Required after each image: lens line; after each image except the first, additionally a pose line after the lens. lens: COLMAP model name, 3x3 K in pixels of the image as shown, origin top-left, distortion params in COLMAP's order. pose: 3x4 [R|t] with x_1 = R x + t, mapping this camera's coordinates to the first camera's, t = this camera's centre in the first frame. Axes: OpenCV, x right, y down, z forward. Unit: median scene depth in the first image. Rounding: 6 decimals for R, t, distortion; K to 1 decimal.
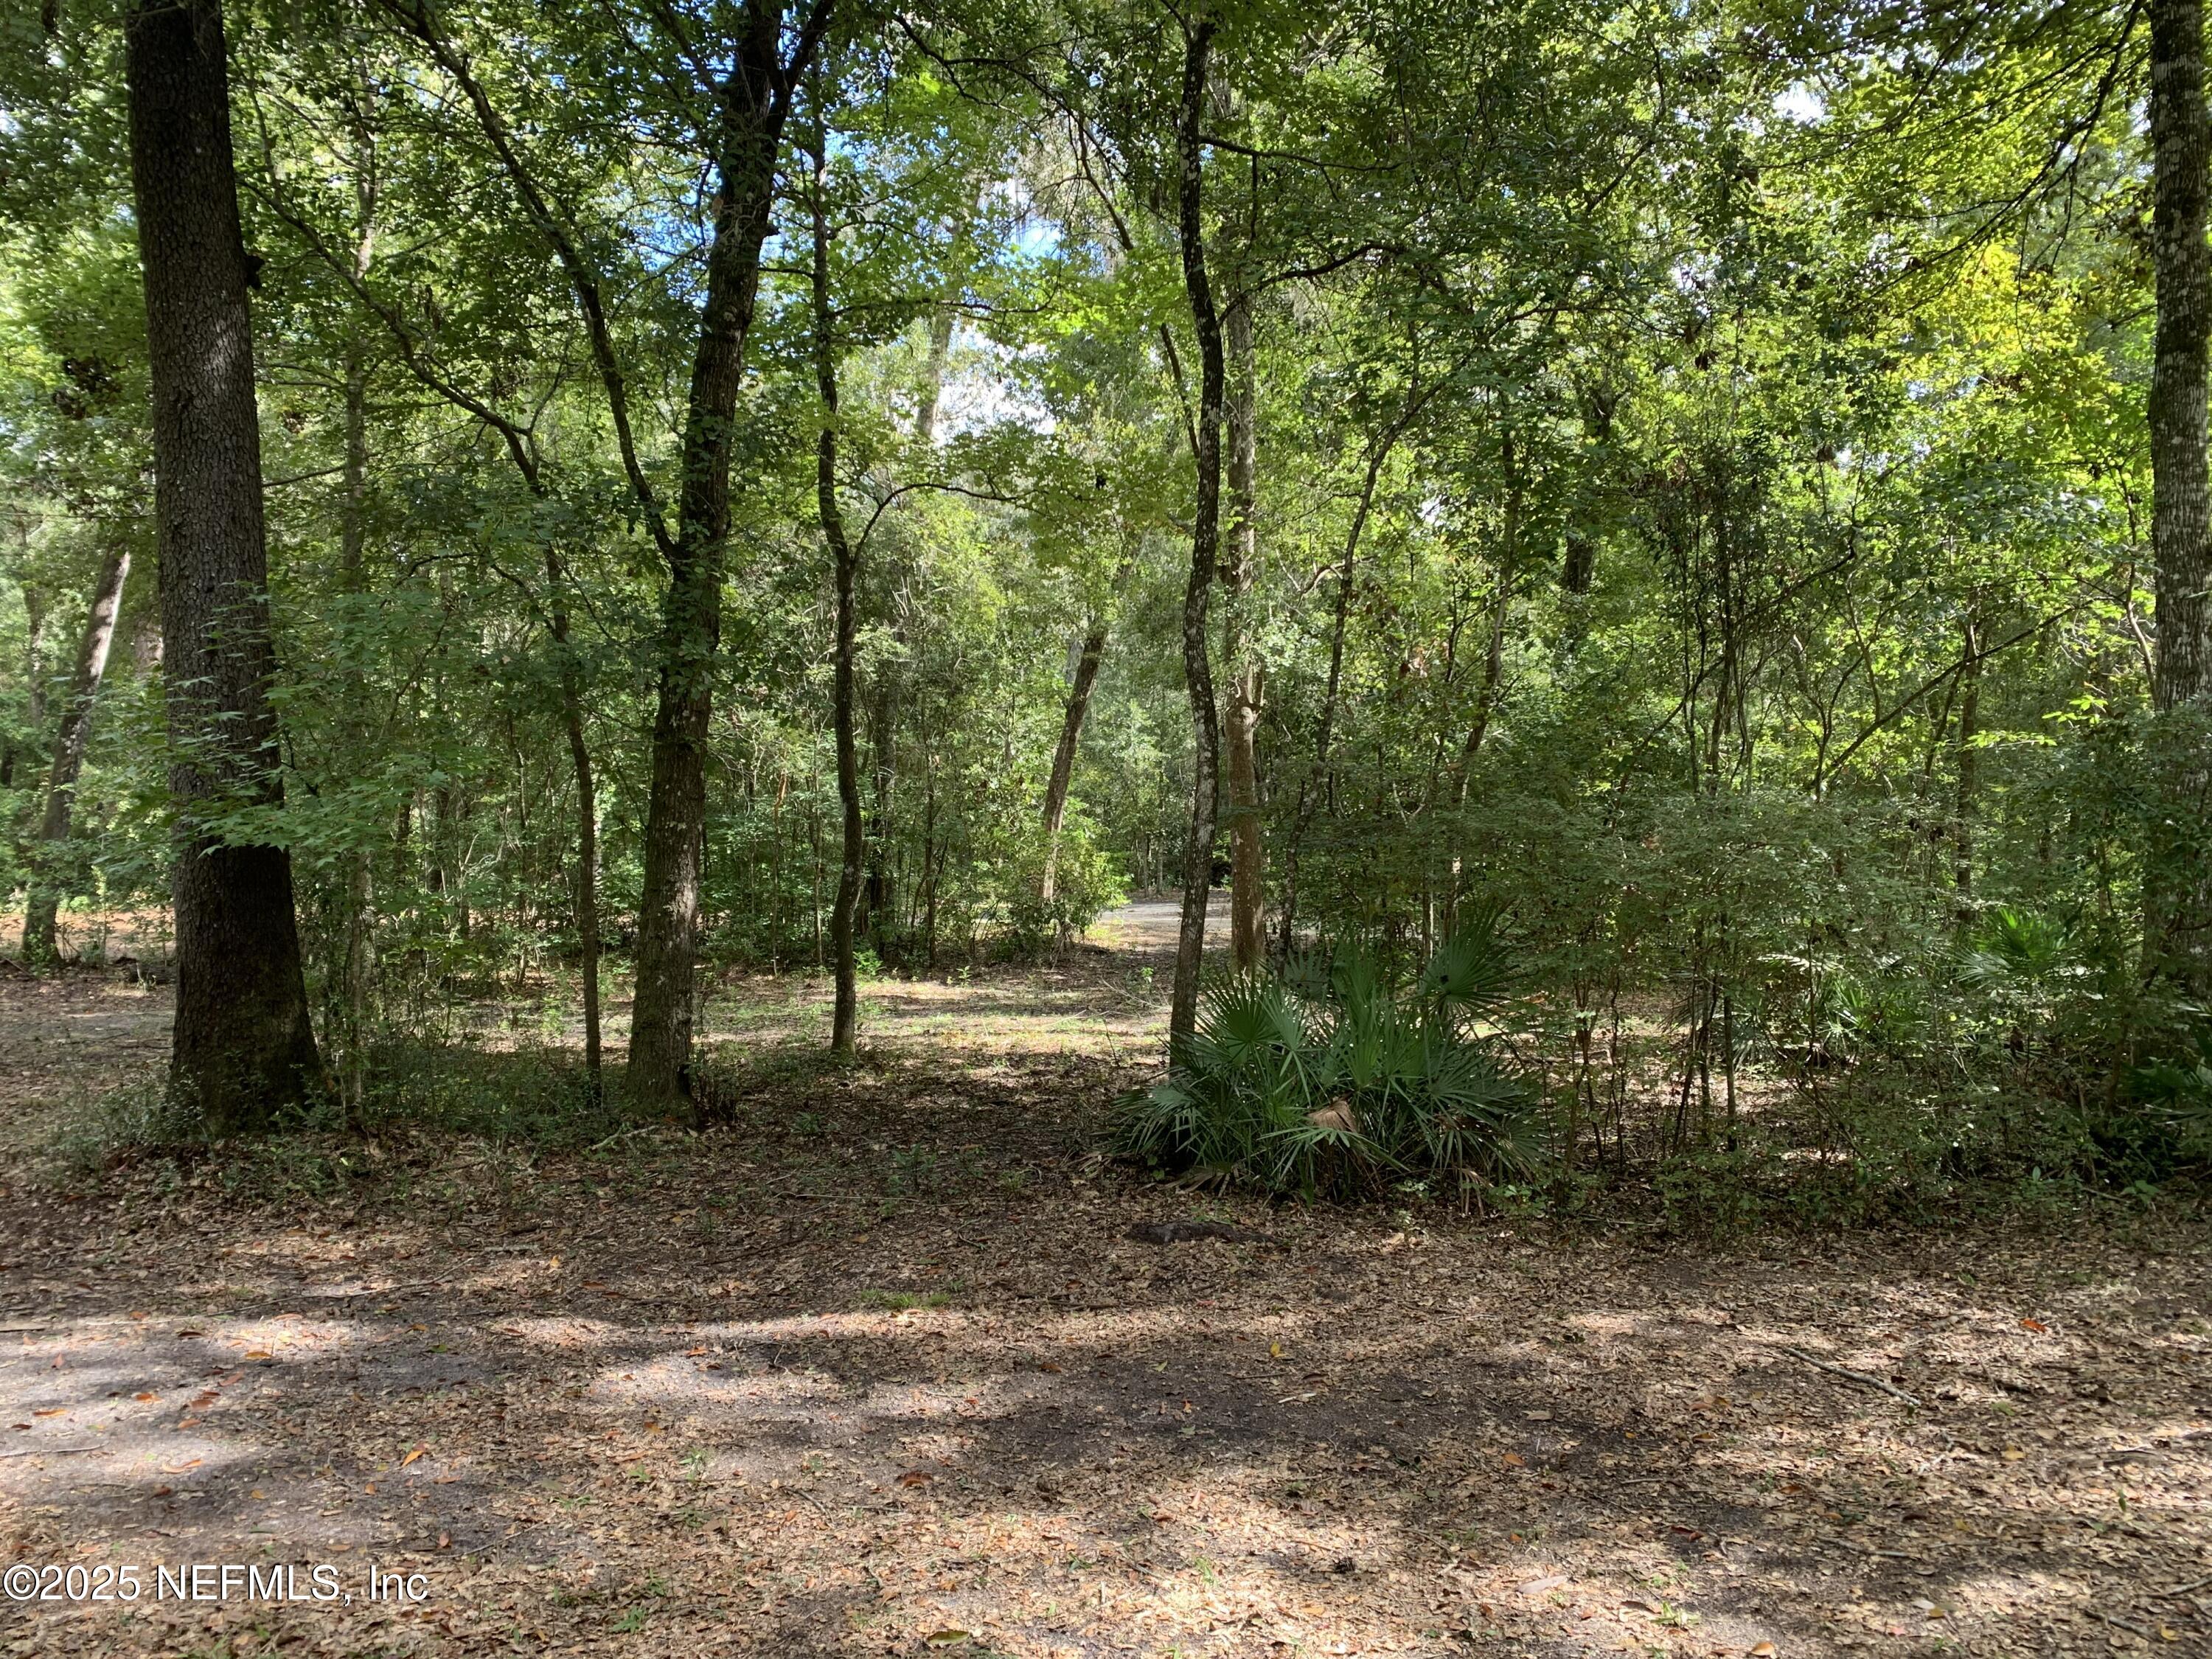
lens RADIAL K [[1702.5, 0, 1099.4], [0, 1702.5, 840.0], [0, 0, 1]] dist [0.037690, -0.036698]
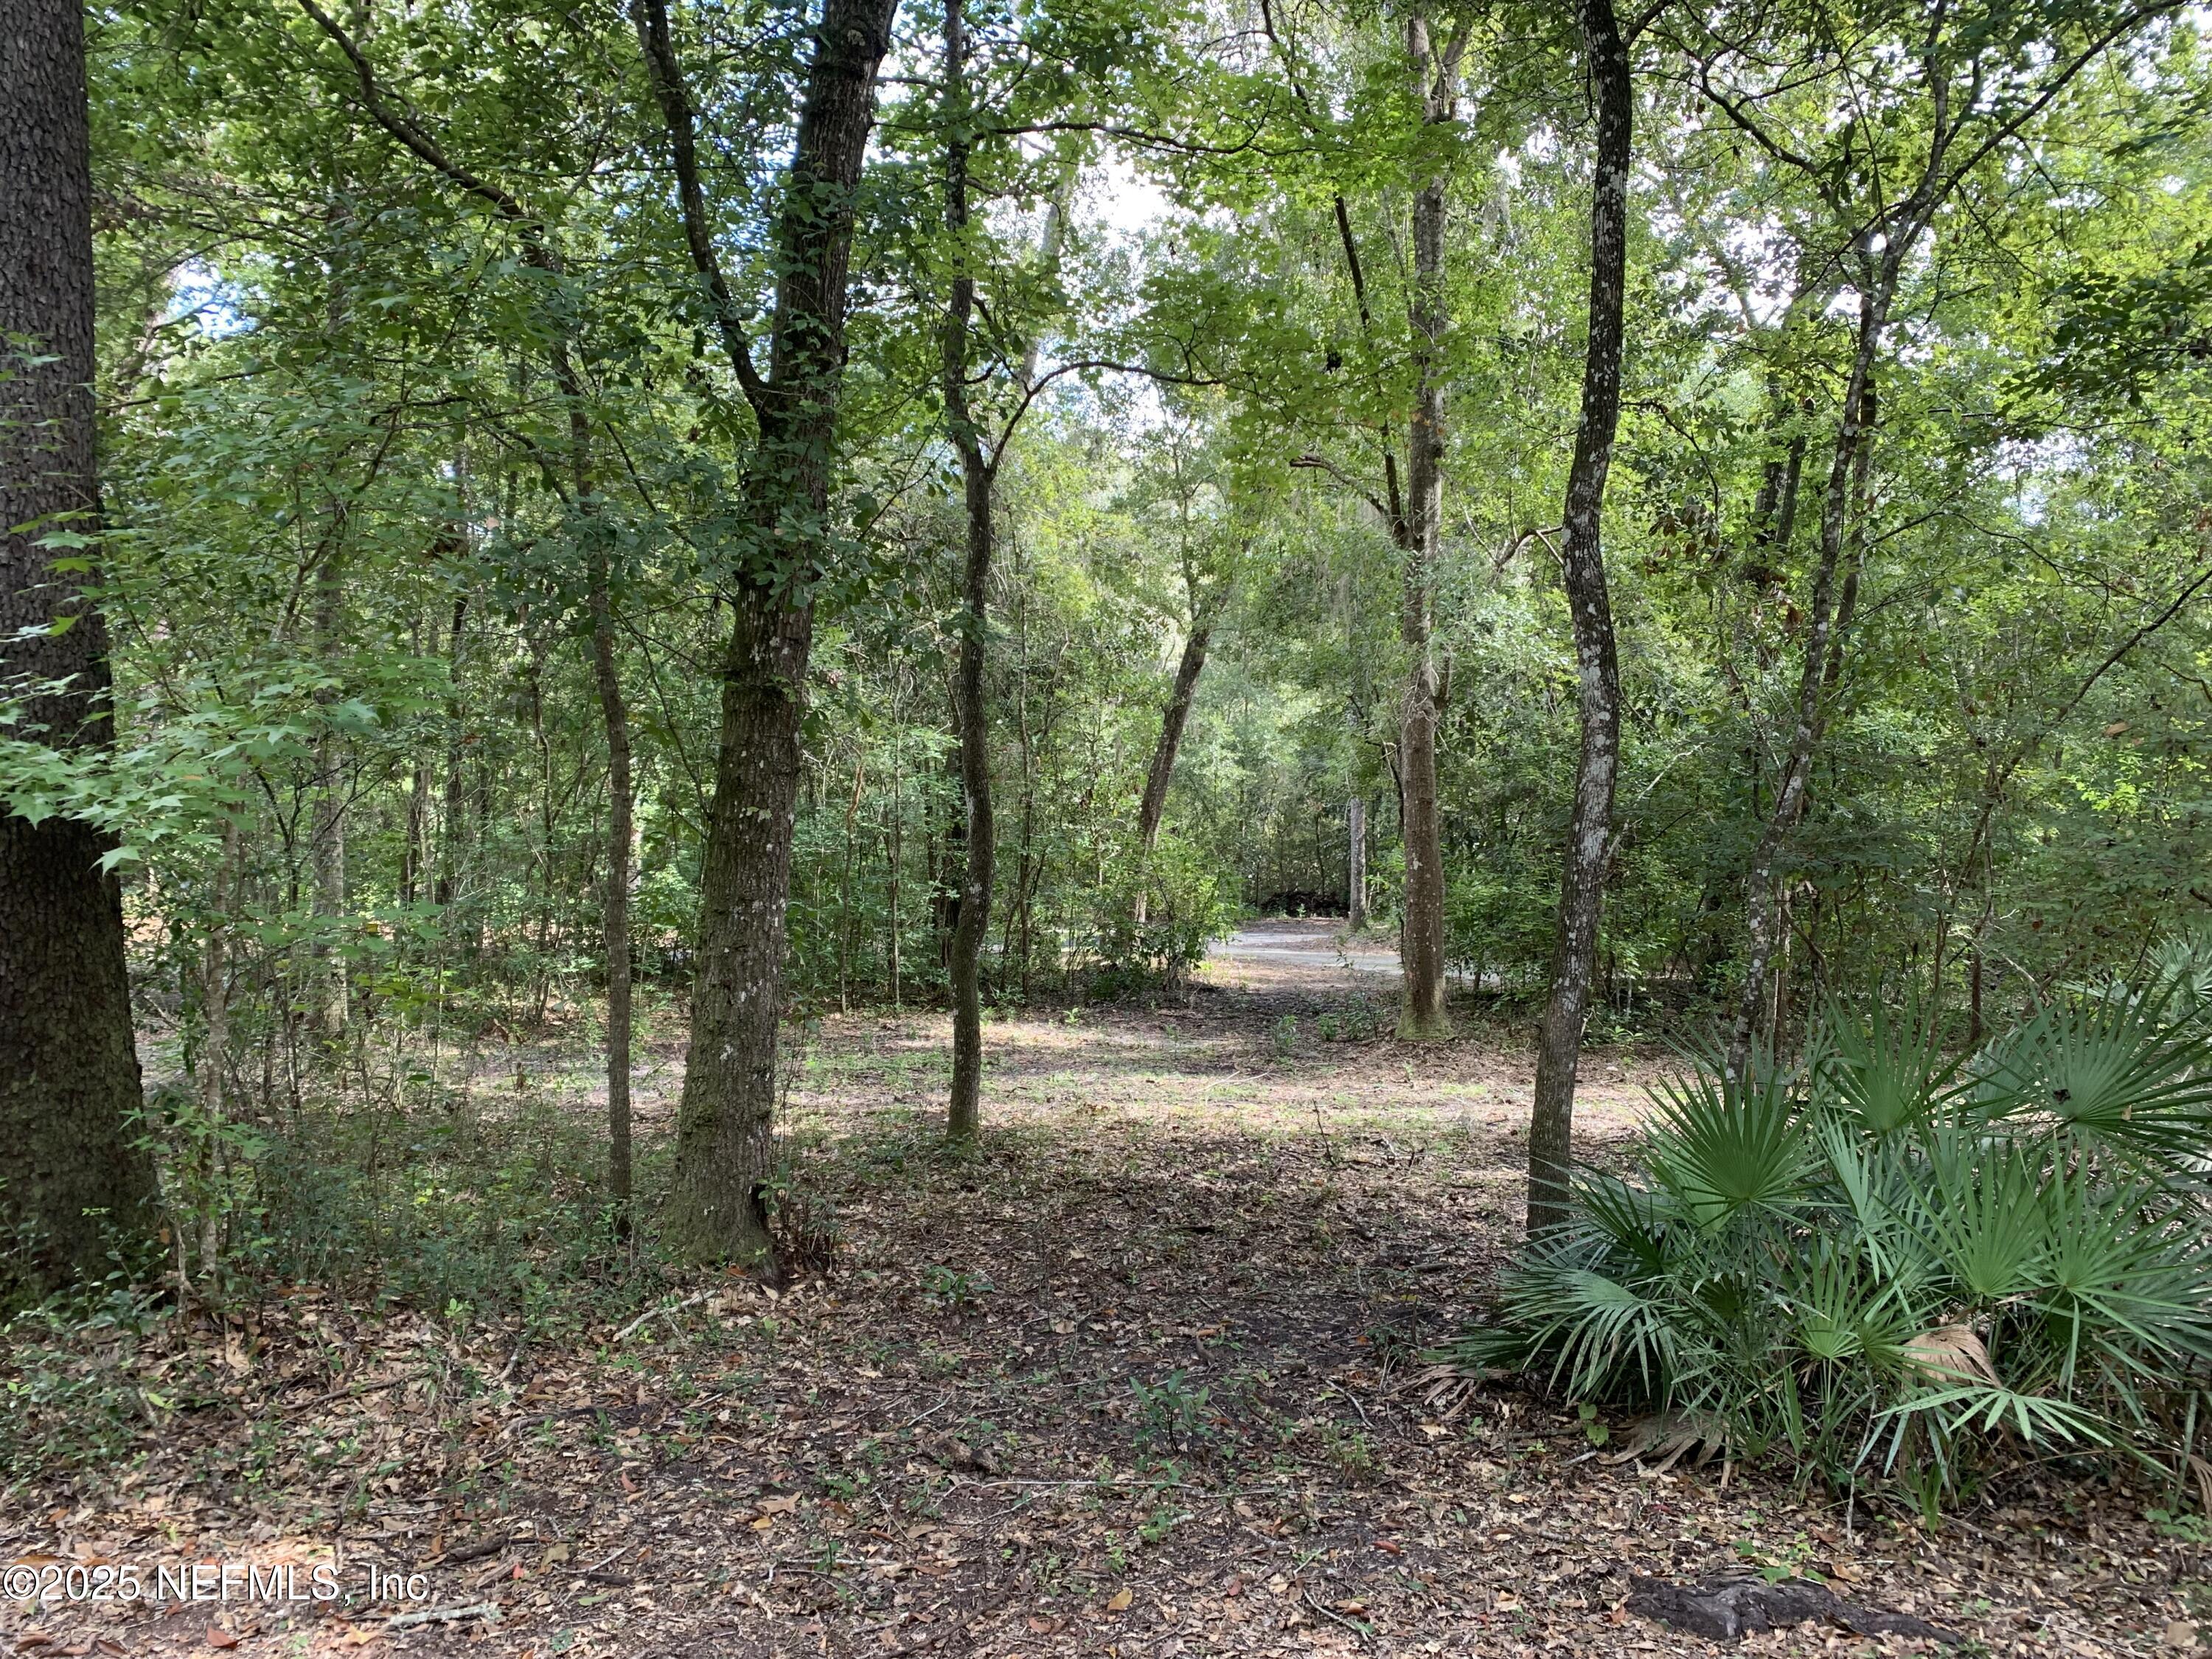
lens RADIAL K [[1702.5, 0, 1098.9], [0, 1702.5, 839.1], [0, 0, 1]] dist [0.037690, -0.036698]
pose [[0.999535, 0.021325, -0.021773, -0.085209], [-0.021663, 0.999647, -0.015405, 0.007181], [0.021436, 0.015869, 0.999644, 0.292075]]
